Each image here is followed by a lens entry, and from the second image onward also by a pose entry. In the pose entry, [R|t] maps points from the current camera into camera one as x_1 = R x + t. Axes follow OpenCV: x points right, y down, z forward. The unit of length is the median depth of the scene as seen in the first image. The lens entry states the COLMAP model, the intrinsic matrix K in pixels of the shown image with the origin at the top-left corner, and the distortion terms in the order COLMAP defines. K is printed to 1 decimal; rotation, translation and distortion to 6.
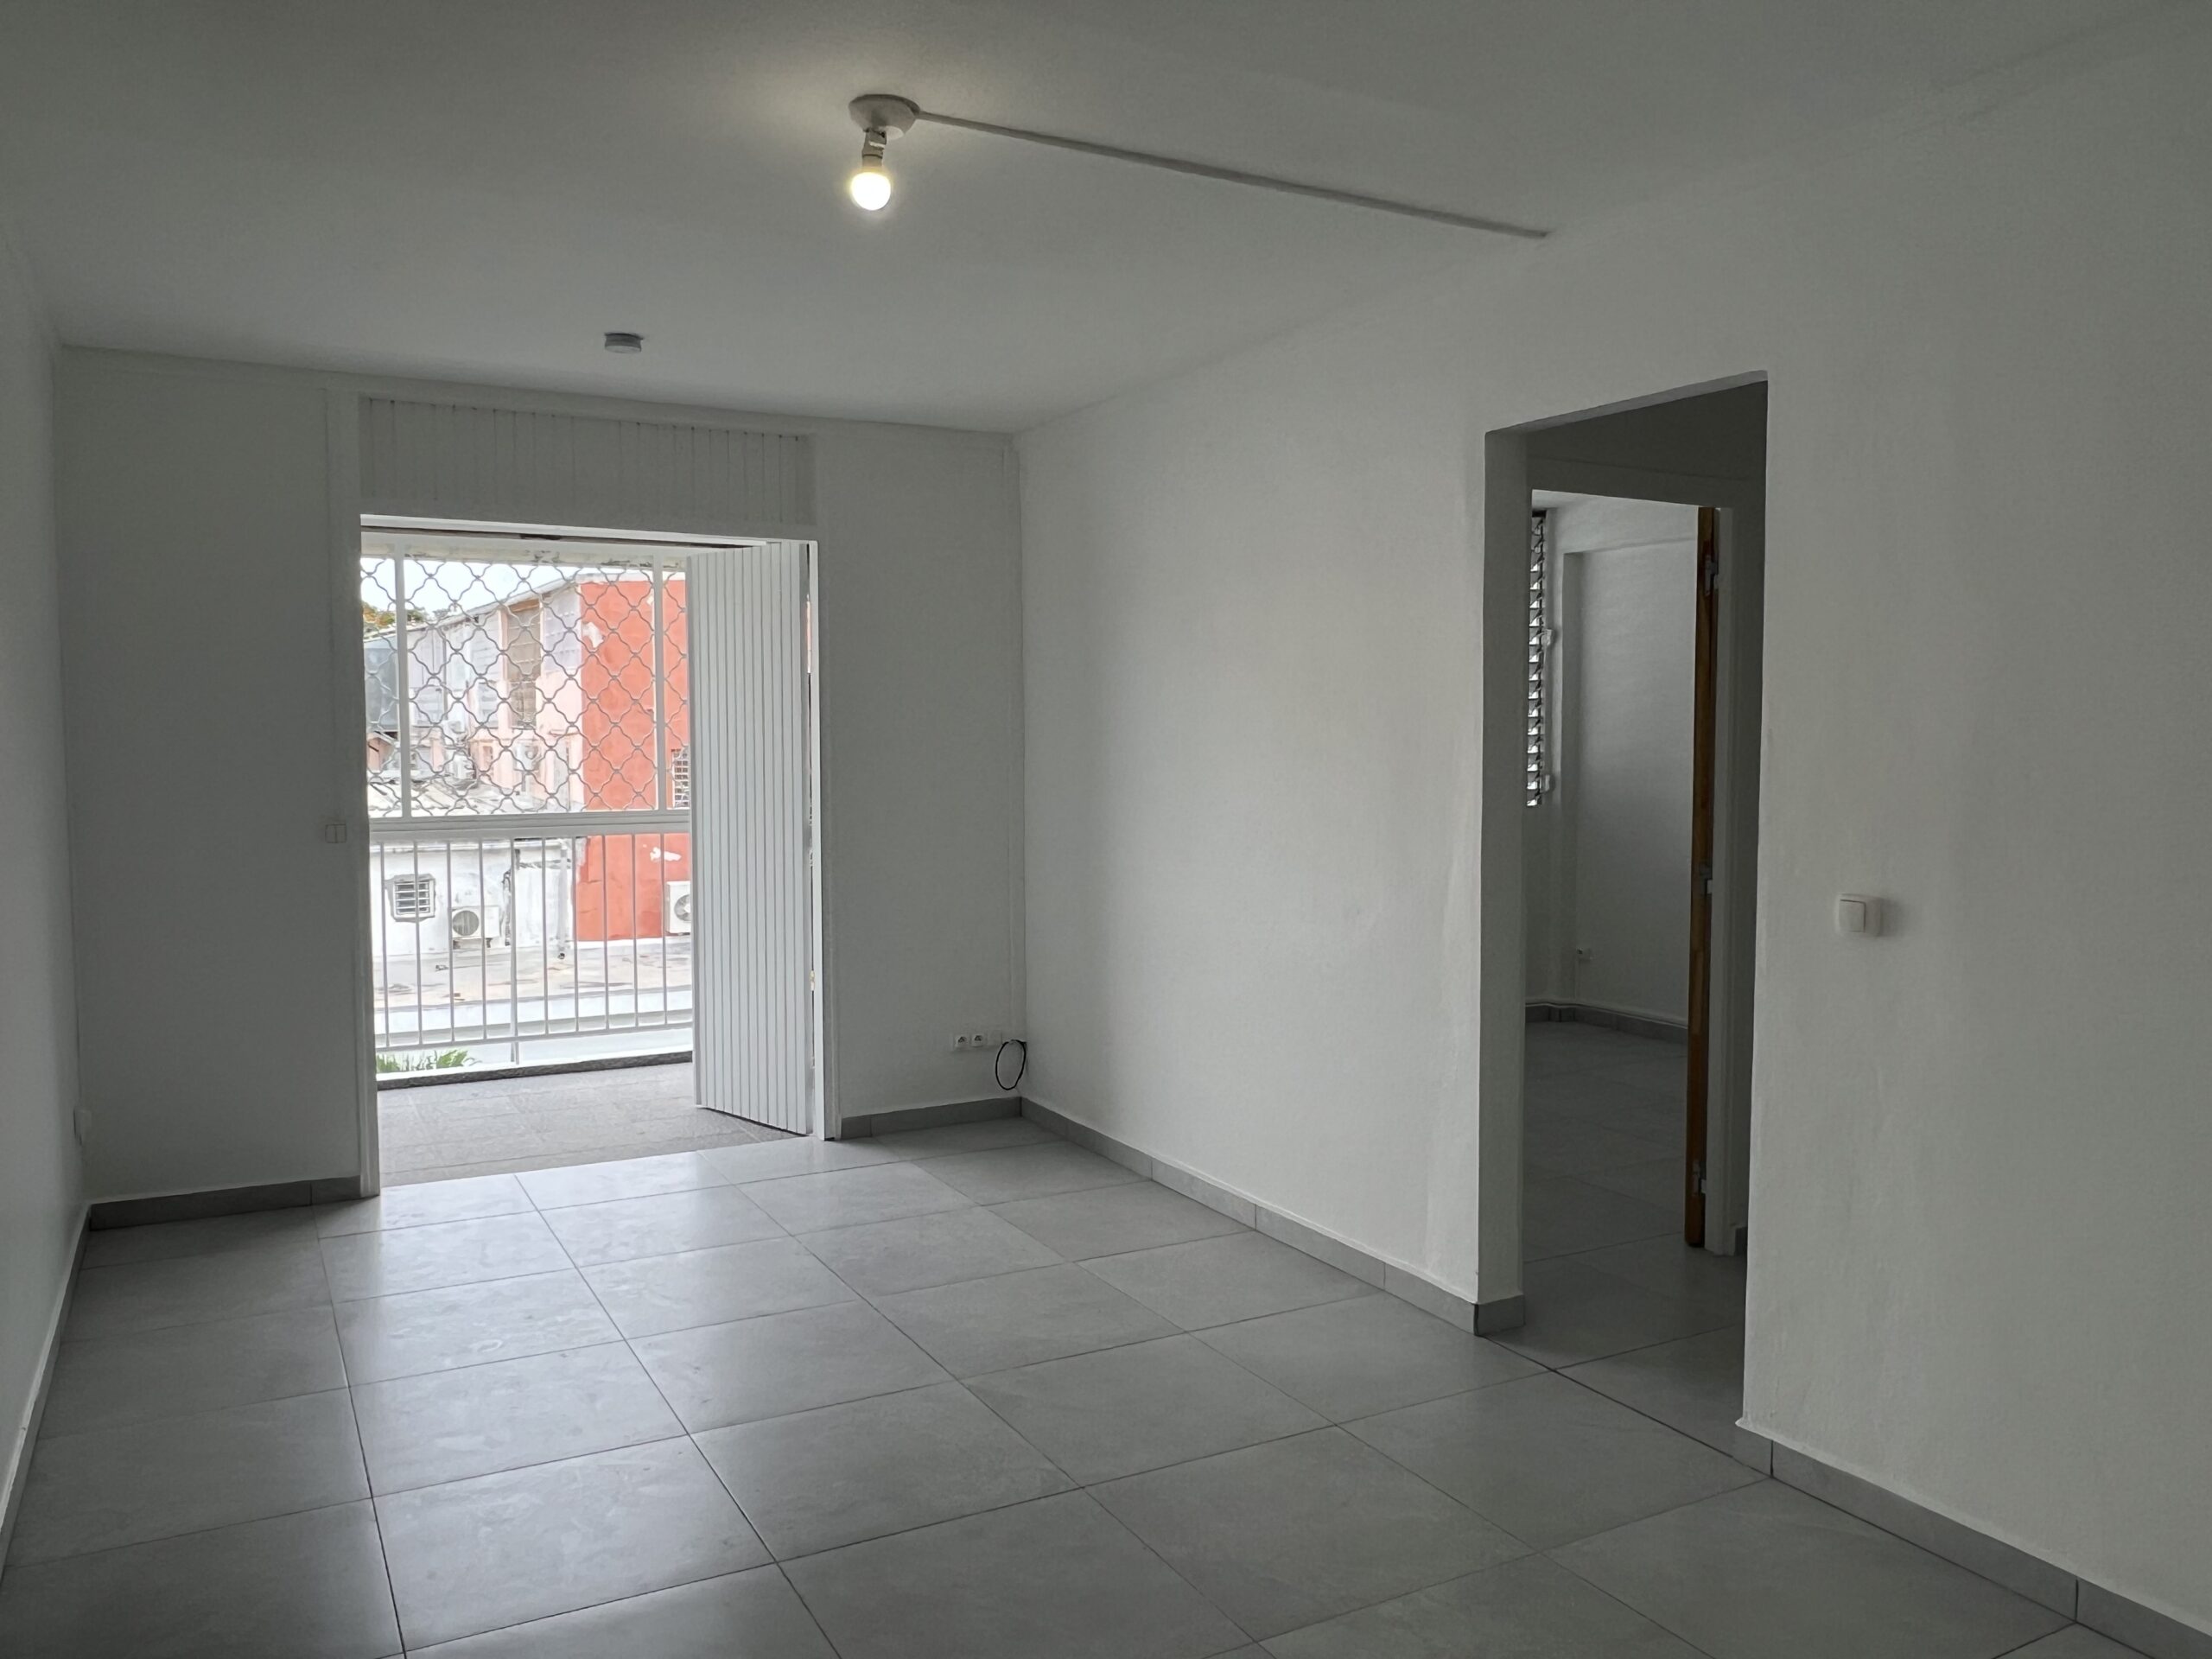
lens RADIAL K [[1624.8, 0, 1118.1], [0, 1624.8, 821.3], [0, 0, 1]] dist [0.003483, -0.001412]
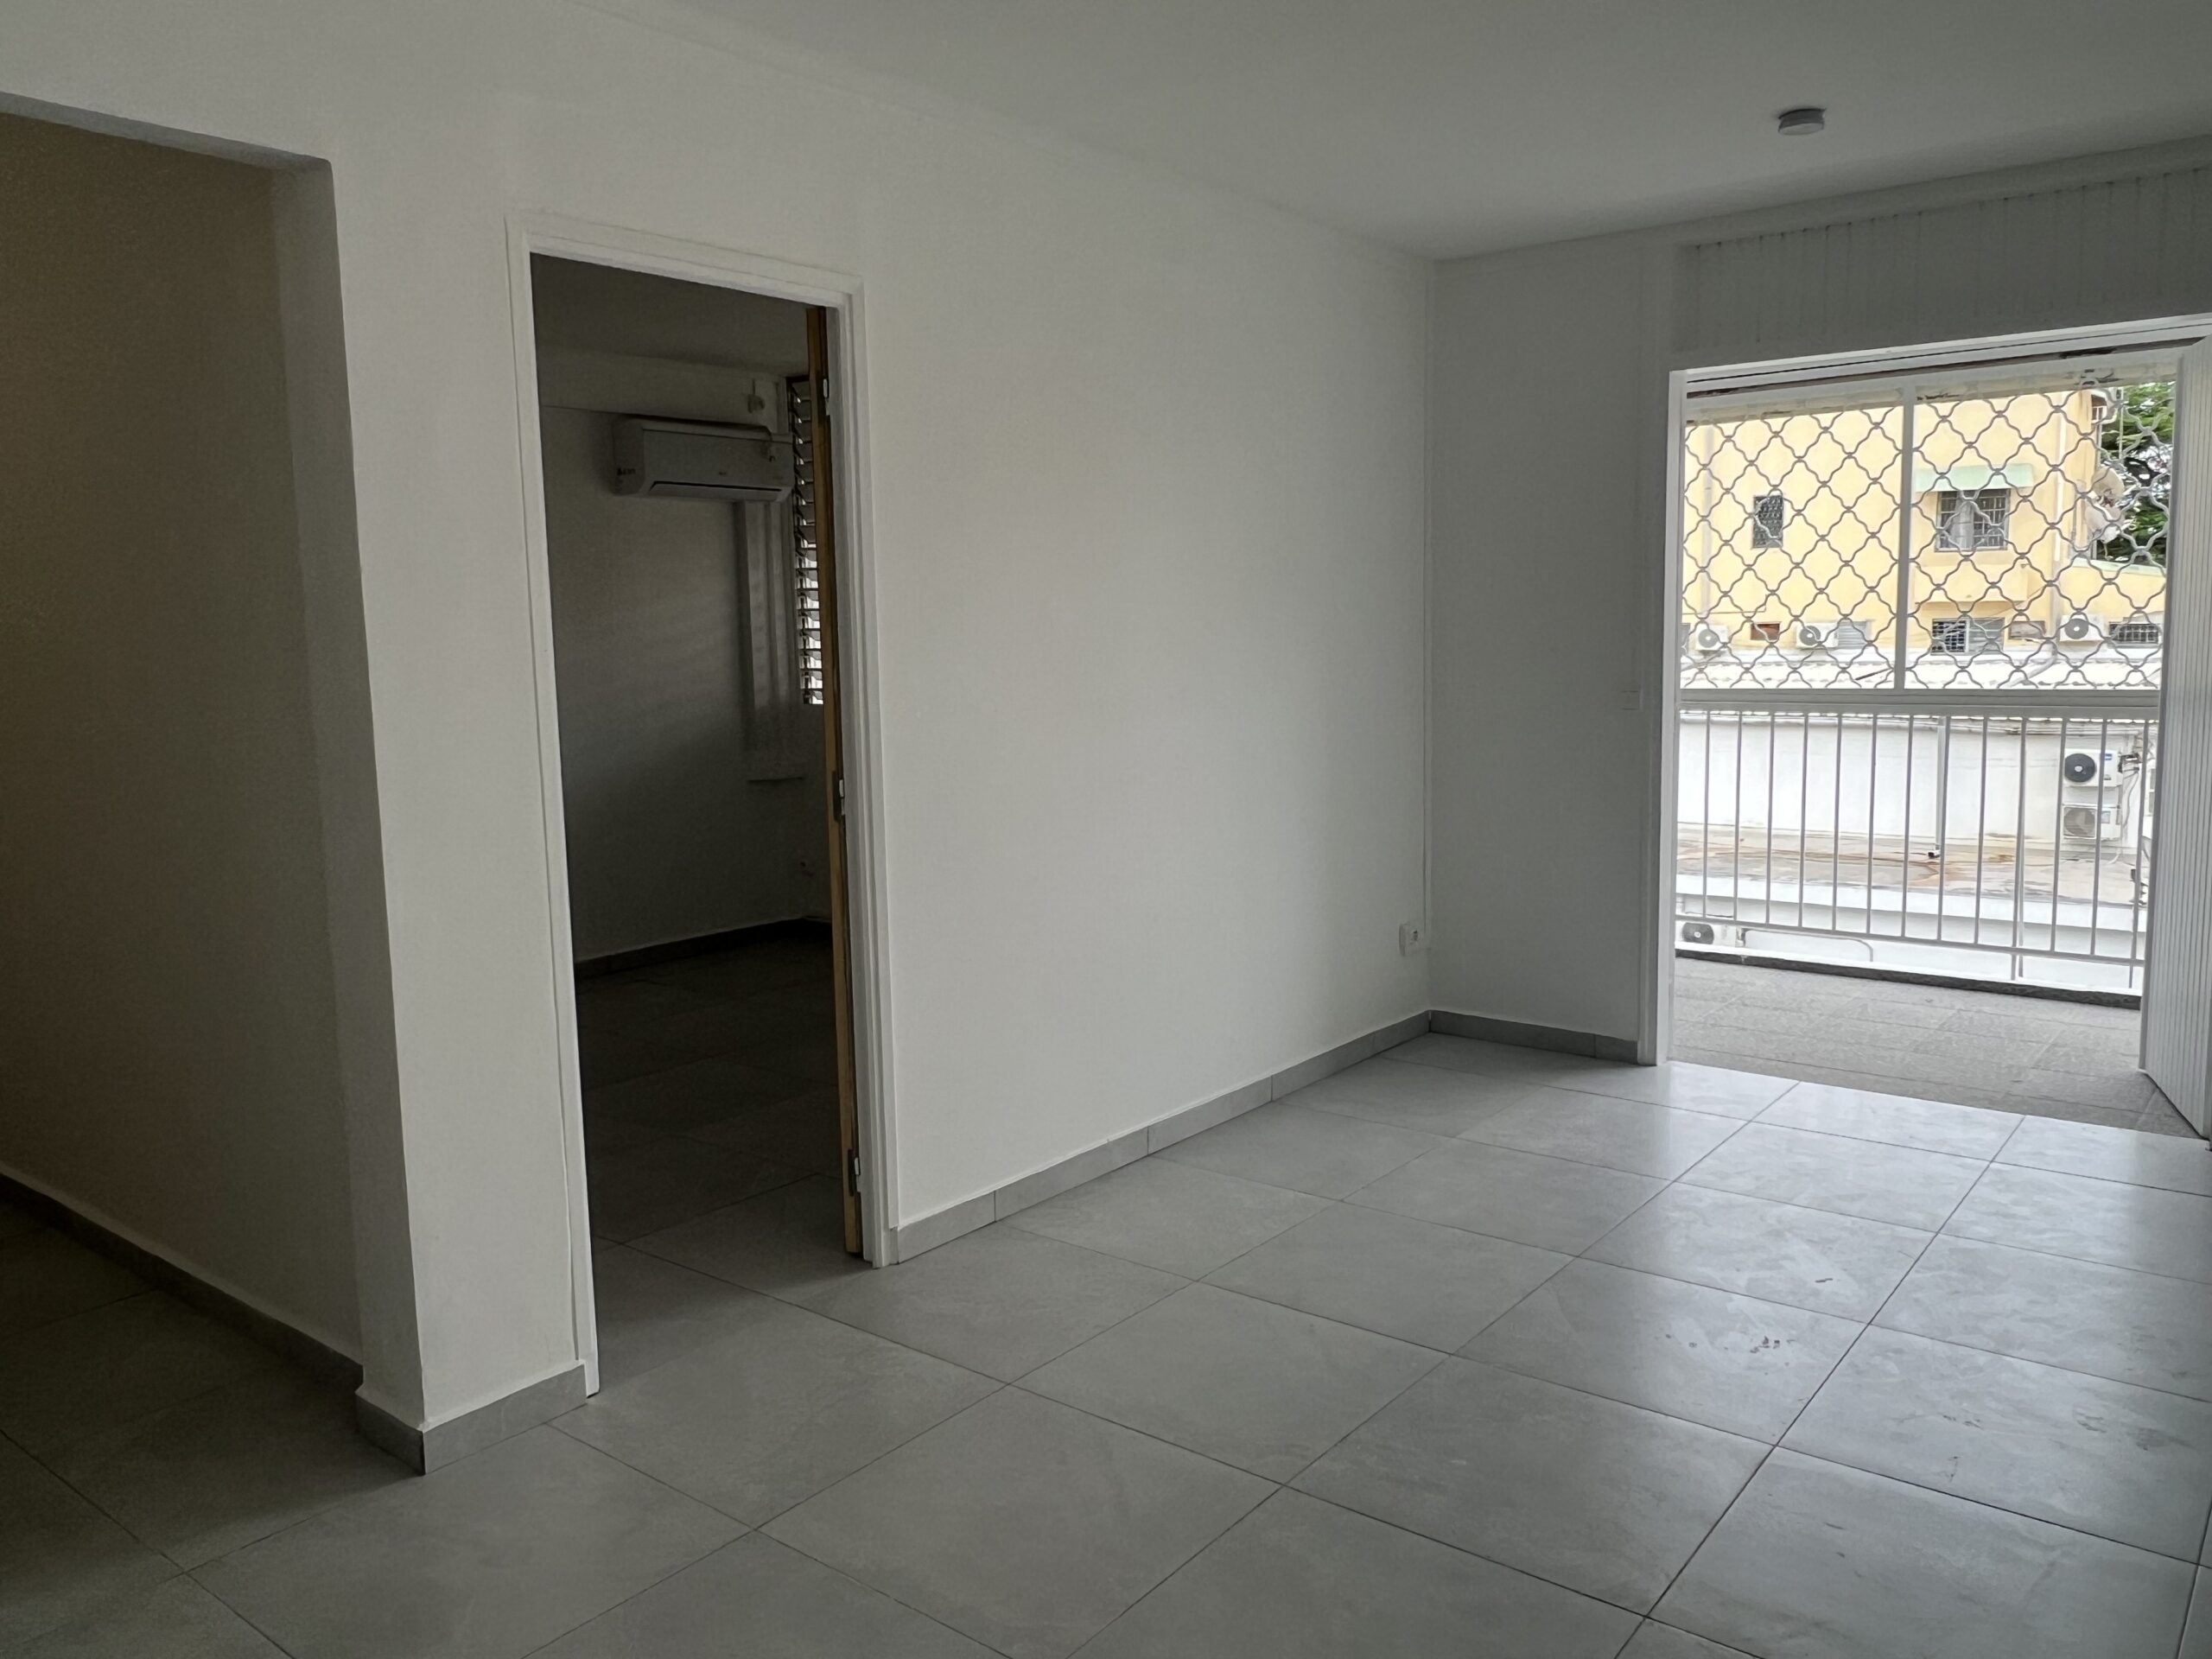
lens RADIAL K [[1624.8, 0, 1127.5], [0, 1624.8, 829.0], [0, 0, 1]] dist [0.003483, -0.001412]
pose [[0.410347, 0.105570, -0.905798, 0.270226], [-0.027403, 0.994256, 0.103465, -0.008437], [0.911518, -0.017635, 0.410883, 0.262764]]
